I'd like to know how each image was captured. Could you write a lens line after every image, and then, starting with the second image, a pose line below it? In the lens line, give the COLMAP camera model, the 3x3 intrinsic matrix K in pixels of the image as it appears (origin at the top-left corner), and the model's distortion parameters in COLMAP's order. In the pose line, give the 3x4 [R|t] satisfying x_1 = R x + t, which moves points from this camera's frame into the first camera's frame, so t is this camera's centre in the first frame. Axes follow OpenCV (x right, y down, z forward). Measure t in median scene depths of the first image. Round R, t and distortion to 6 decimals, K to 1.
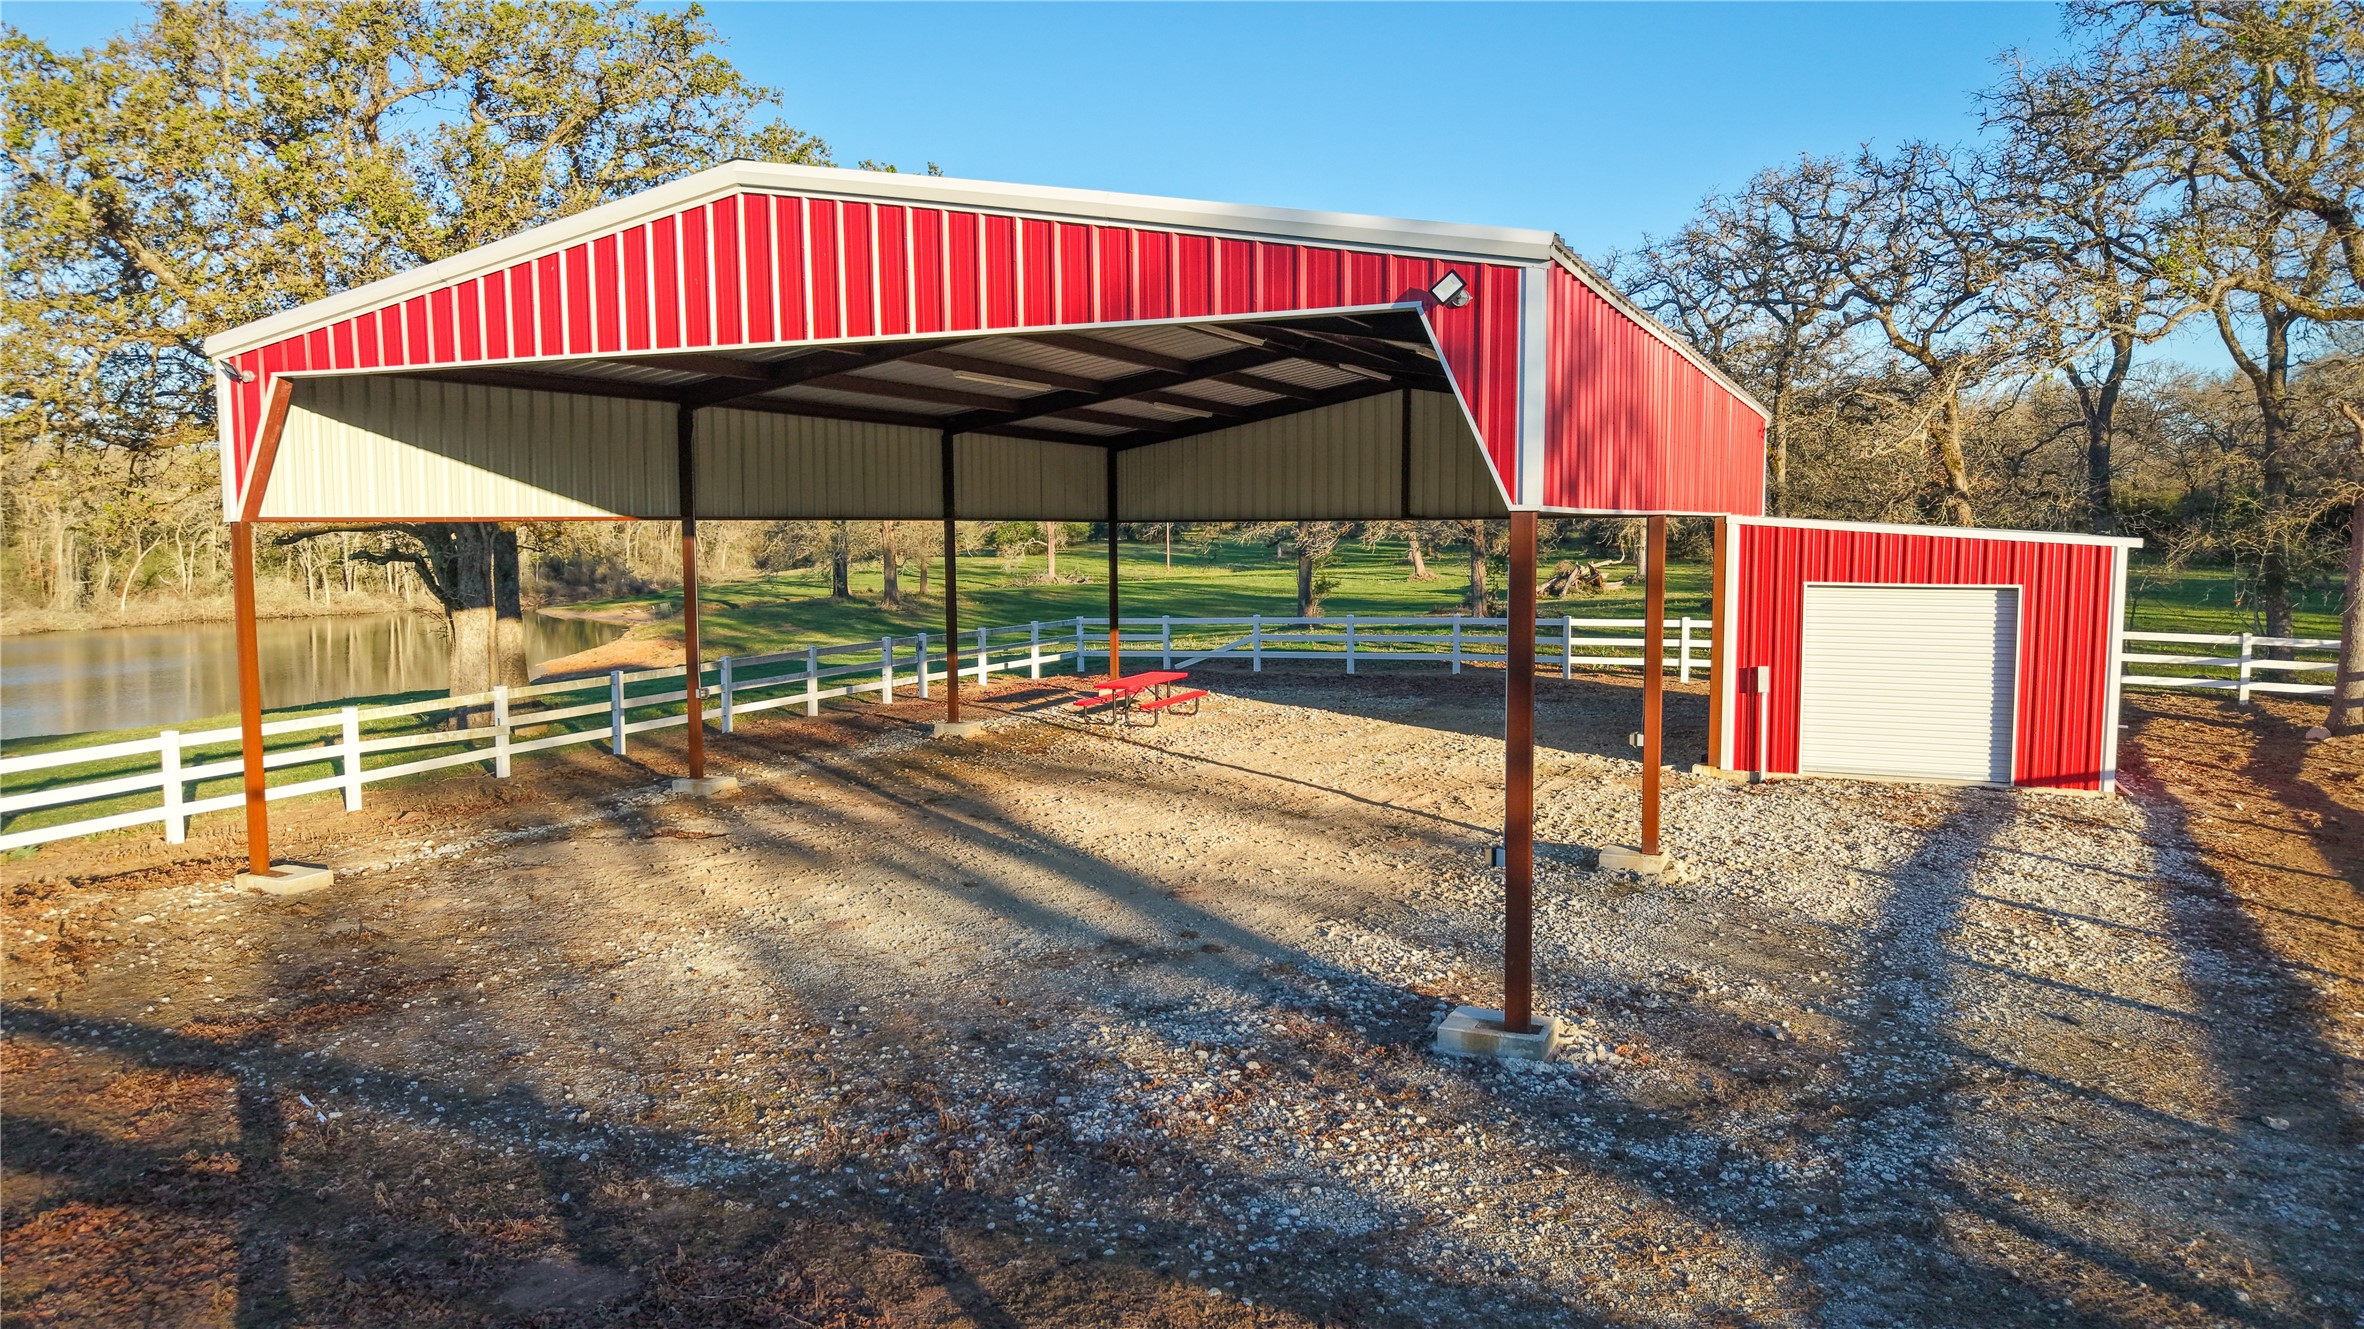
lens RADIAL K [[1571.6, 0, 1189.2], [0, 1571.6, 669.3], [0, 0, 1]] dist [0.123266, -0.201131]
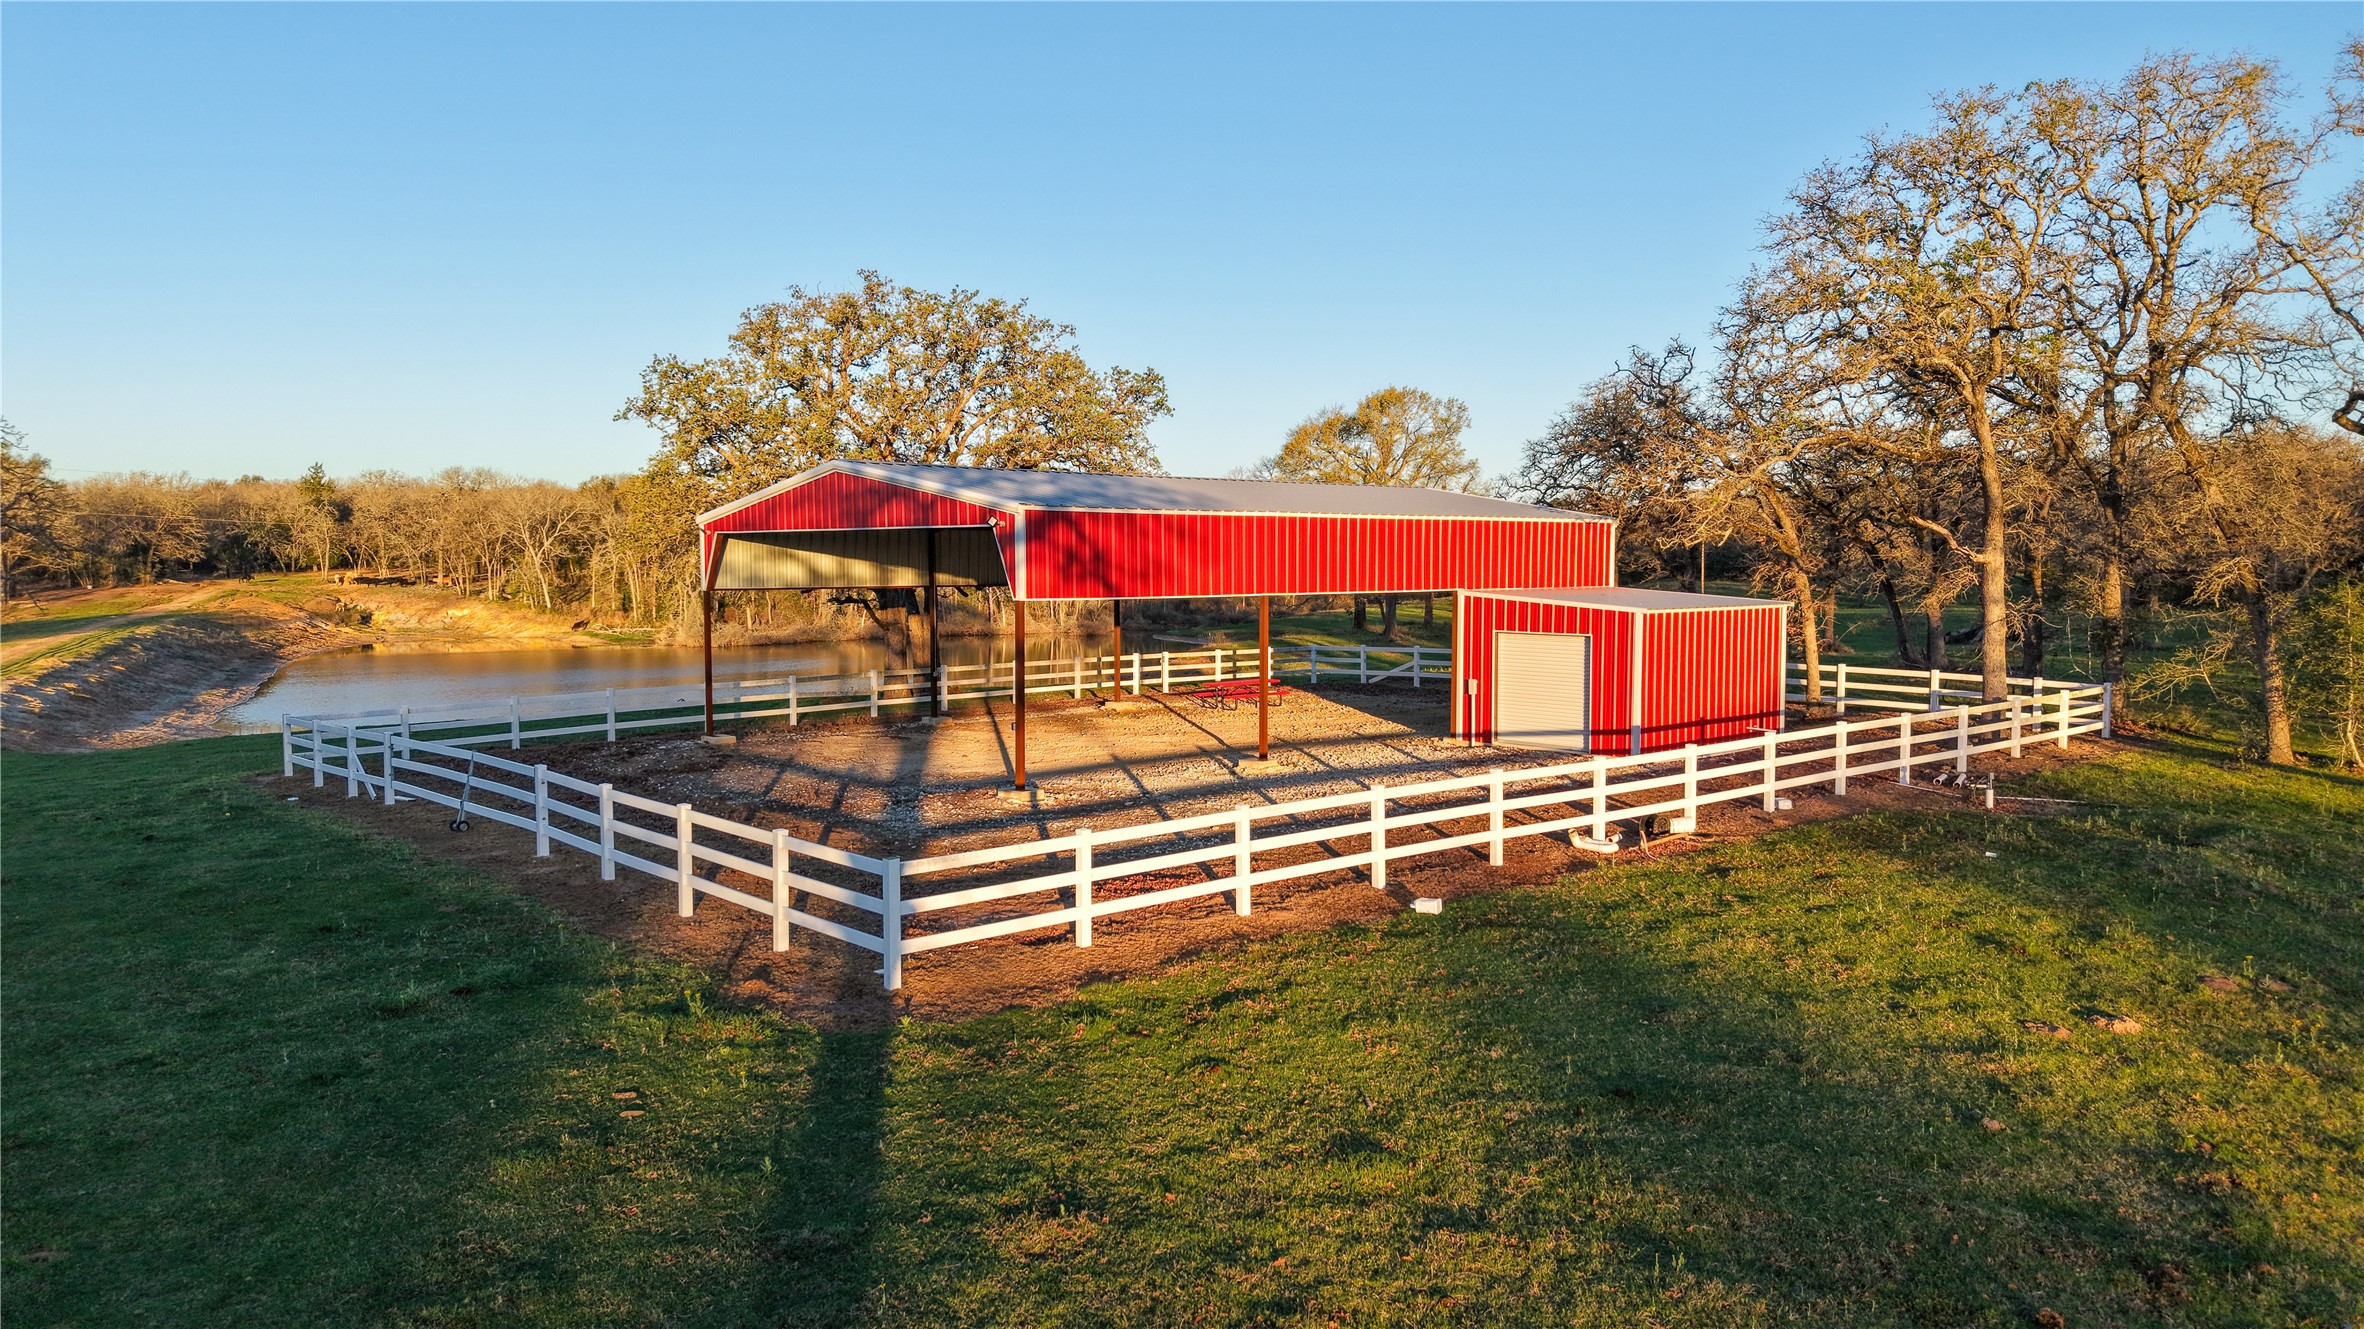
lens RADIAL K [[1571.6, 0, 1189.2], [0, 1571.6, 669.3], [0, 0, 1]] dist [0.123266, -0.201131]
pose [[0.904672, 0.033490, -0.424791, 0.794377], [-0.044309, 0.998896, -0.015612, 0.026214], [0.423799, 0.032946, 0.905157, -0.641460]]
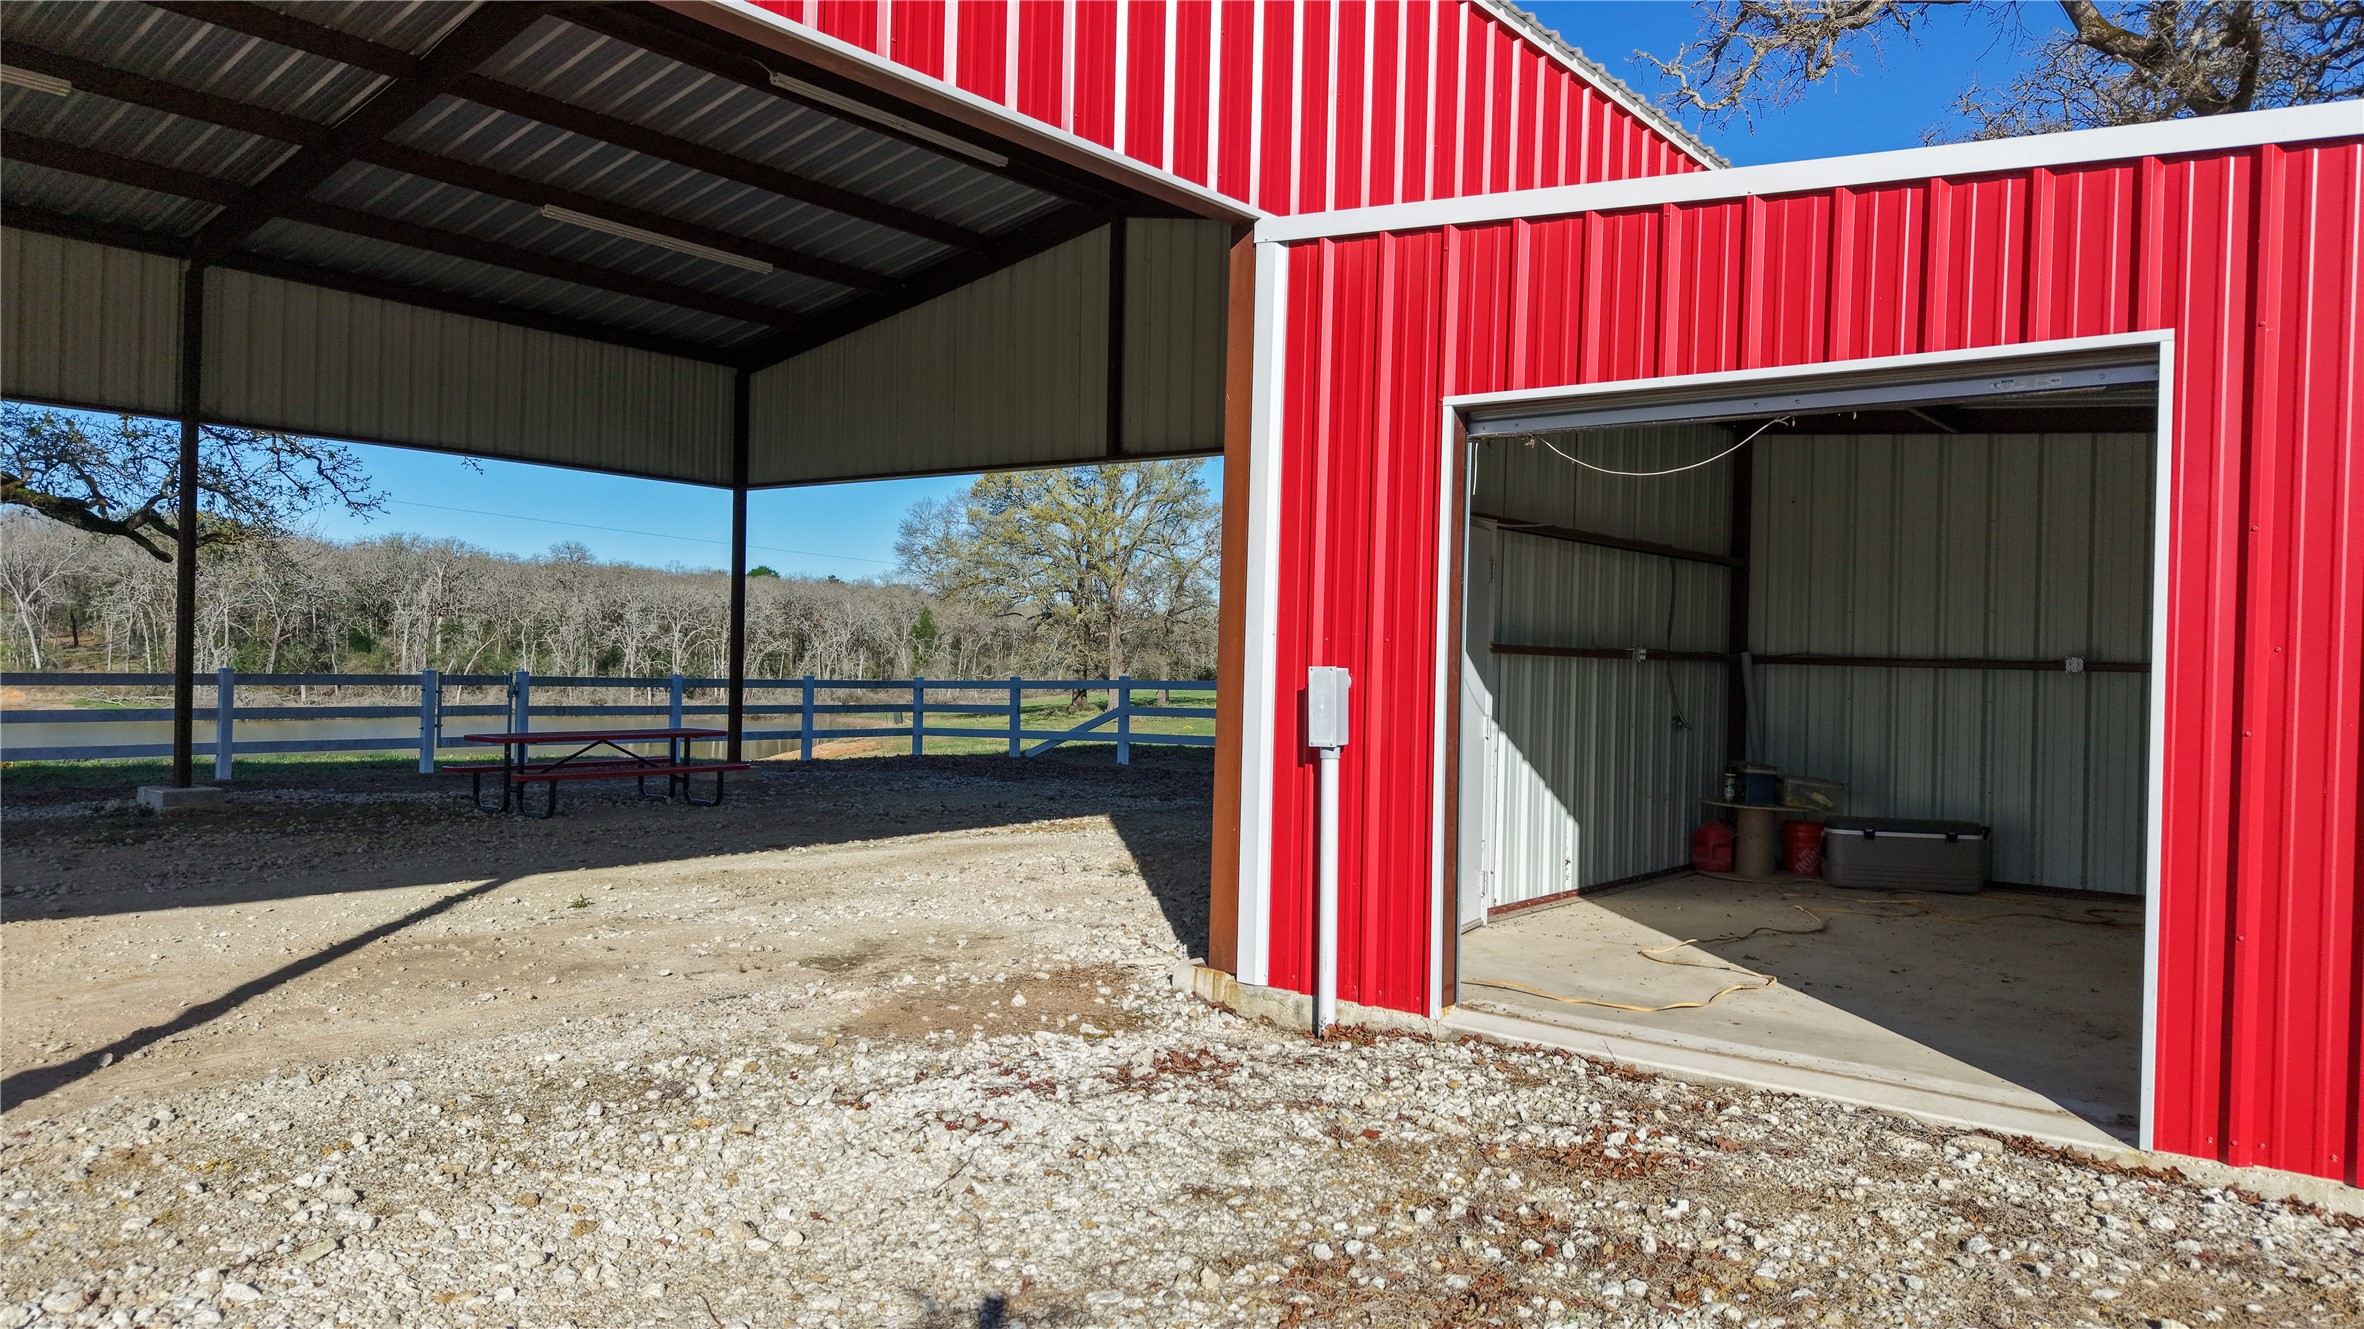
lens RADIAL K [[1571.6, 0, 1189.2], [0, 1571.6, 669.3], [0, 0, 1]] dist [0.123266, -0.201131]
pose [[0.961089, 0.030970, -0.274499, 0.418657], [-0.057812, 0.994240, -0.090242, 0.028694], [0.270123, 0.102600, 0.957344, 0.681717]]
